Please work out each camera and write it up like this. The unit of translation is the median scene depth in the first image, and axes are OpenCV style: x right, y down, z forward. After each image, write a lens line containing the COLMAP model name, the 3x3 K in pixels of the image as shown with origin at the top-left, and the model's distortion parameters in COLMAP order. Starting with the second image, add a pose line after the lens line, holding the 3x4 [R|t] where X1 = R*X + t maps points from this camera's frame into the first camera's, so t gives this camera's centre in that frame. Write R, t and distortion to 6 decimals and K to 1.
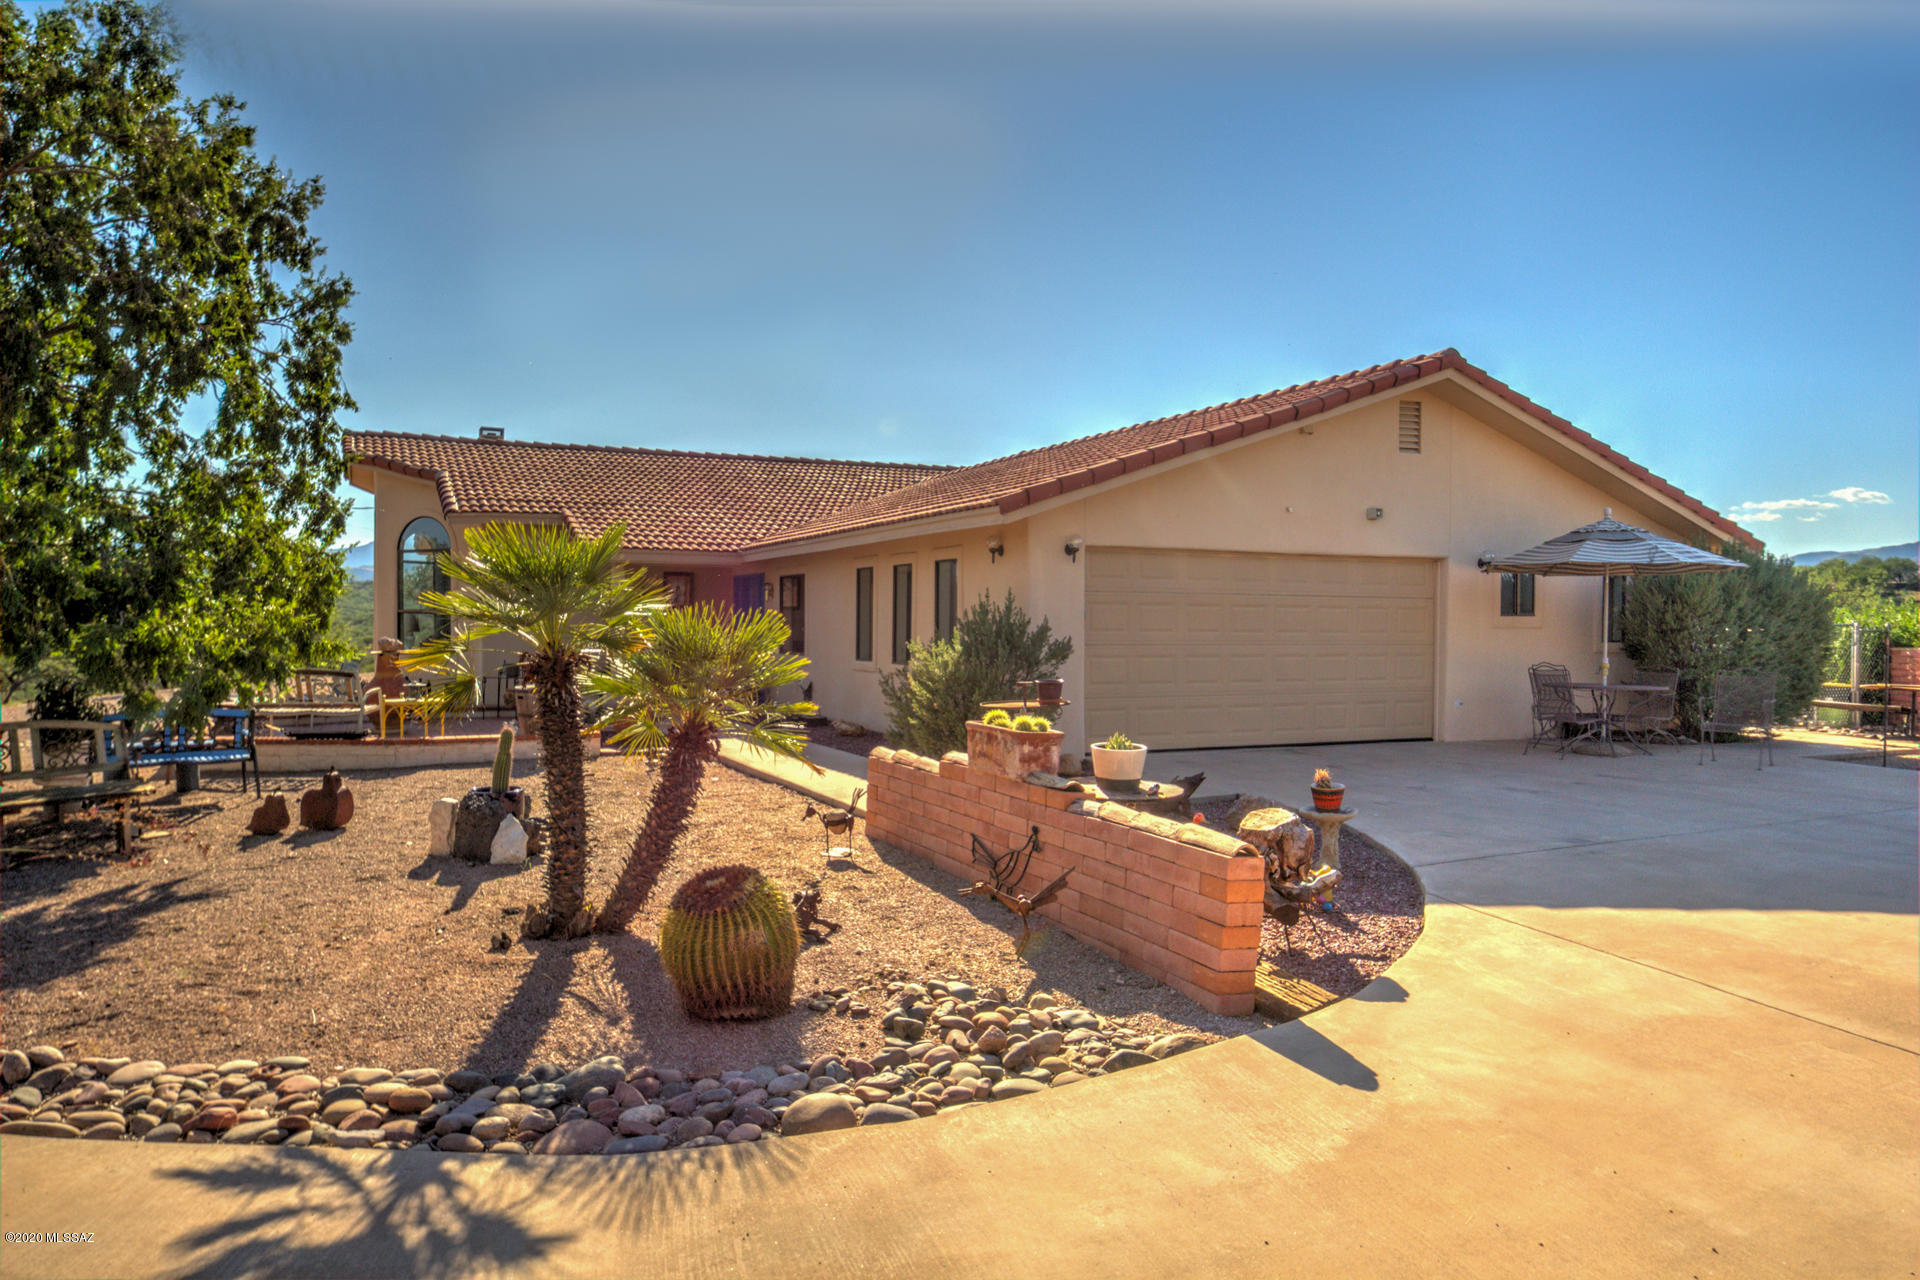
lens RADIAL K [[1274.2, 0, 919.0], [0, 1274.2, 634.4], [0, 0, 1]] dist [-0.037937, 0.008744]
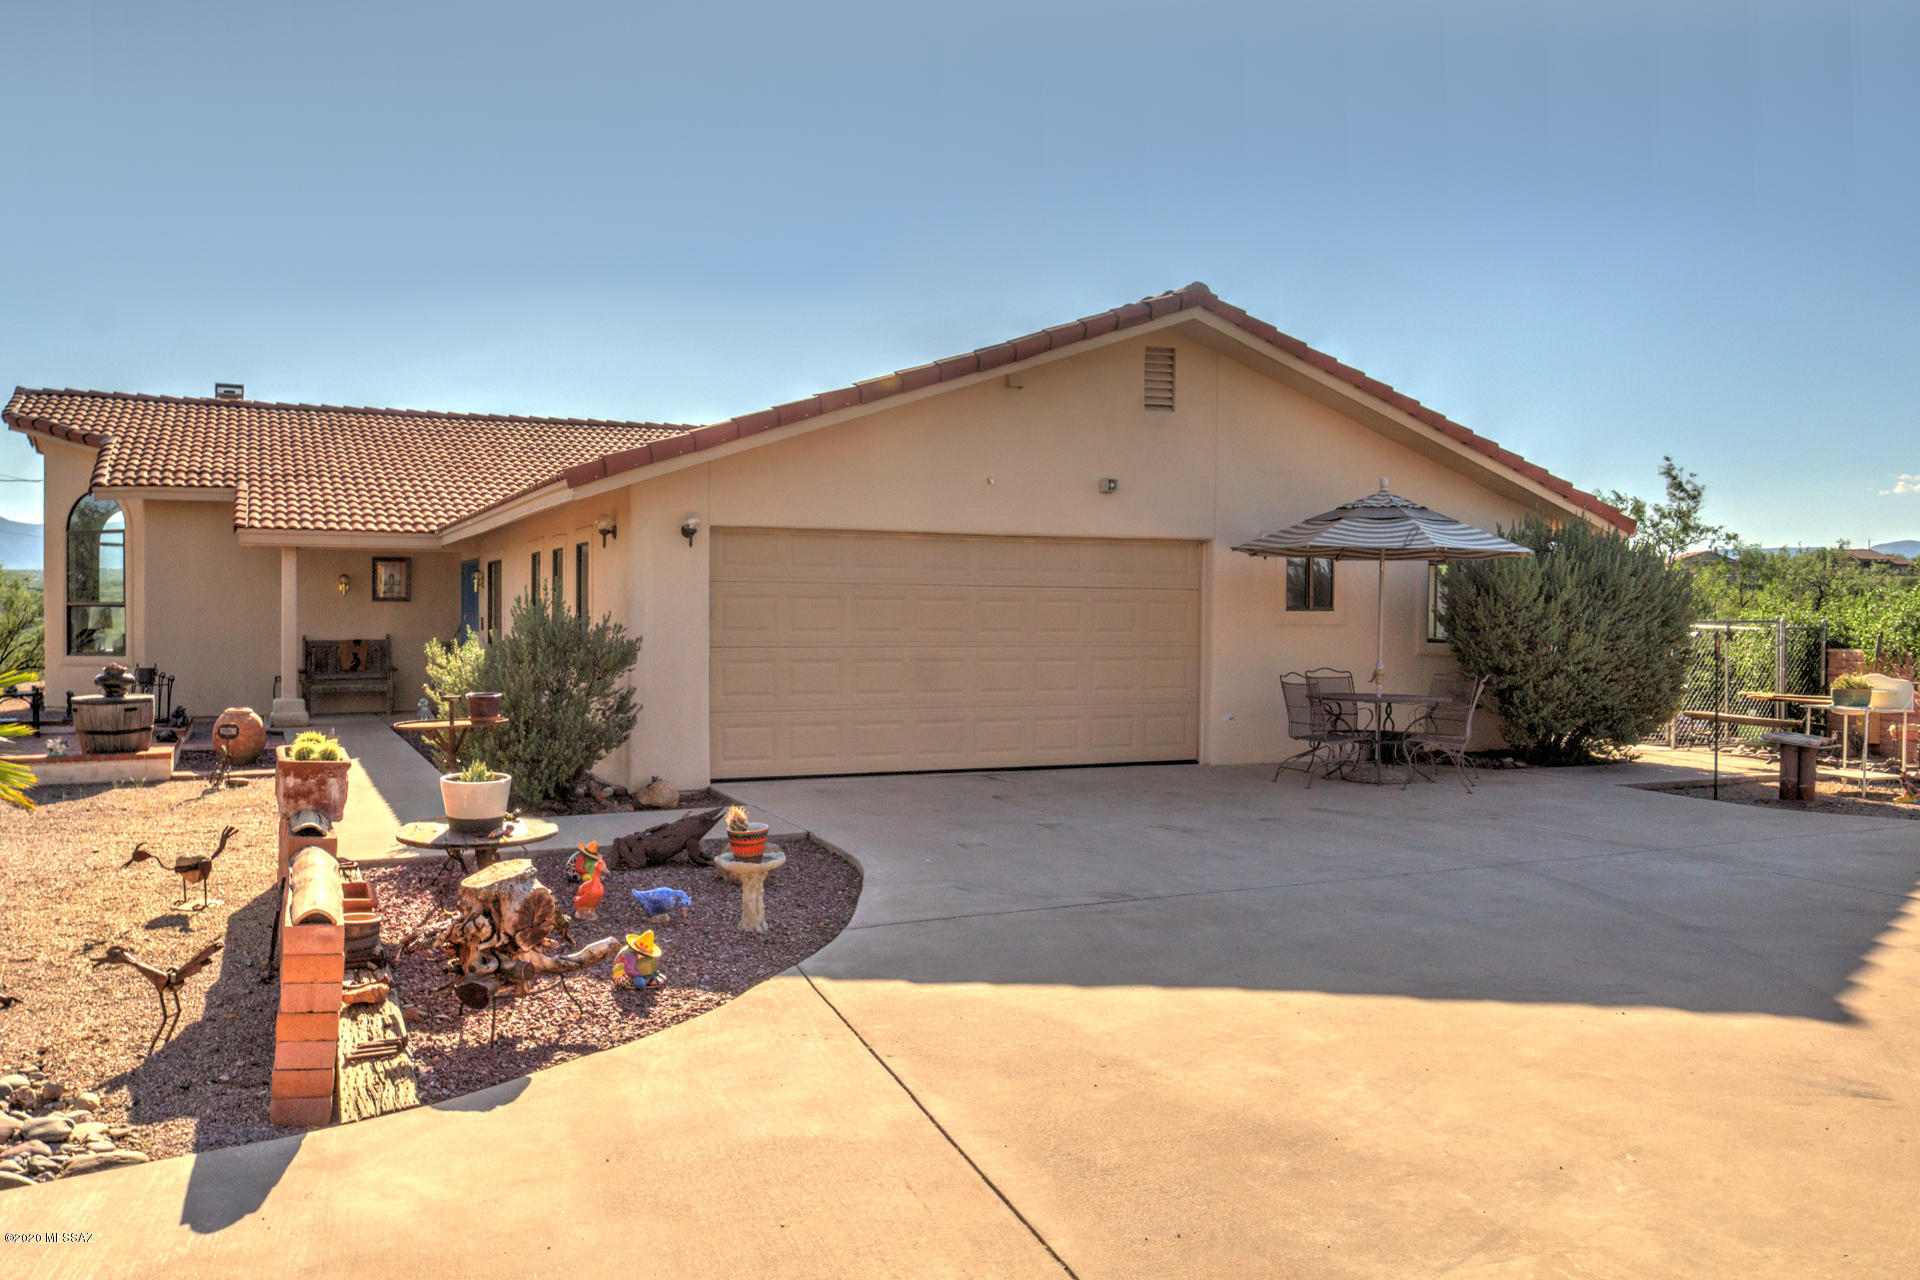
lens RADIAL K [[1515.6, 0, 898.9], [0, 1515.6, 636.4], [0, 0, 1]] dist [-0.040275, 0.000079]
pose [[0.999966, 0.000012, -0.008227, 0.252780], [0.000031, 0.999987, 0.005190, -0.003698], [0.008227, -0.005191, 0.999953, 0.027051]]
